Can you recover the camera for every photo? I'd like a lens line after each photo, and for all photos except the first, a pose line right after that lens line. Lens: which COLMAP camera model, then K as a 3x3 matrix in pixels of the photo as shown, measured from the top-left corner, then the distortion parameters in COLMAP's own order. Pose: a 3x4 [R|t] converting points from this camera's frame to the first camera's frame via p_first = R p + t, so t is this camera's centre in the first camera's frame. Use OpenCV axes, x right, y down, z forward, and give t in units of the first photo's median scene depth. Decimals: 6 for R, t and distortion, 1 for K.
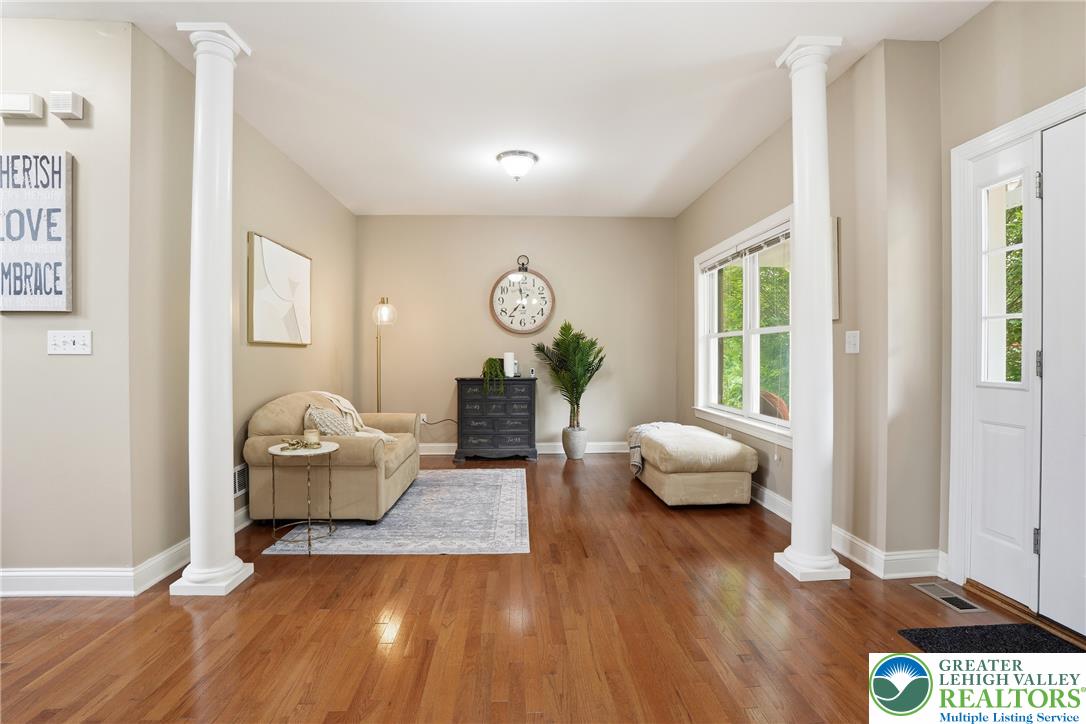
lens RADIAL K [[498.4, 0, 542.5], [0, 498.4, 360.7], [0, 0, 1]] dist [-0.031974, 0.001340]
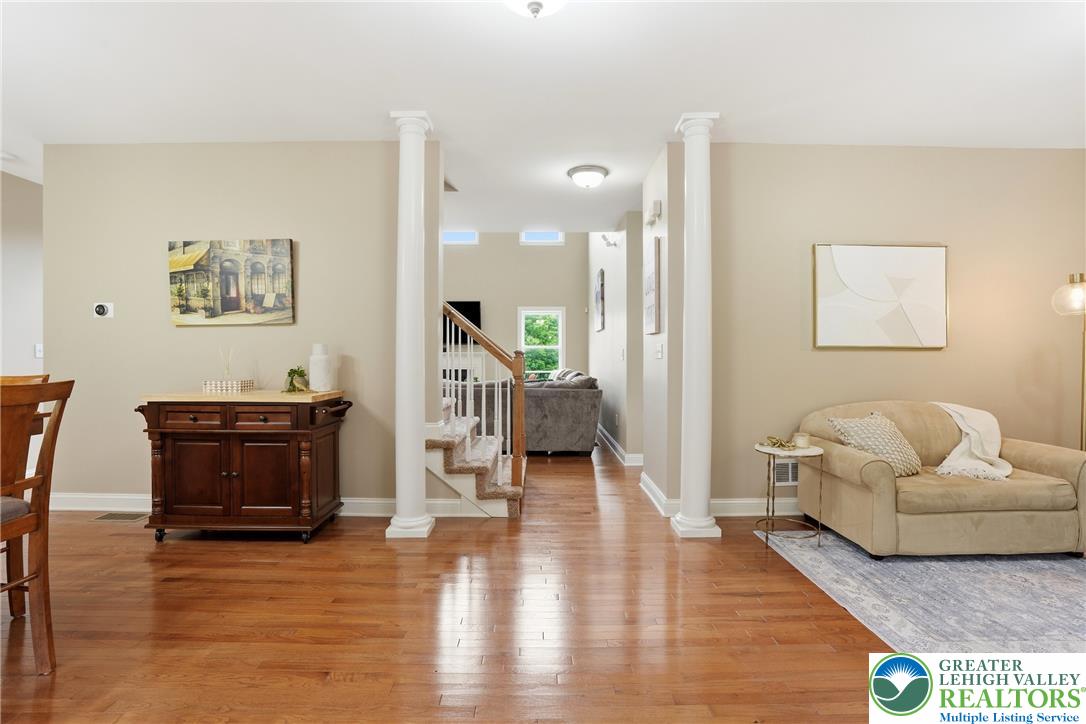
lens RADIAL K [[498.4, 0, 543.7], [0, 498.4, 360.1], [0, 0, 1]] dist [-0.031974, 0.001340]
pose [[-0.034364, 0.000666, -0.999409, 0.527627], [-0.013159, 0.999913, 0.001119, -0.003733], [0.999323, 0.013190, -0.034353, 0.471115]]
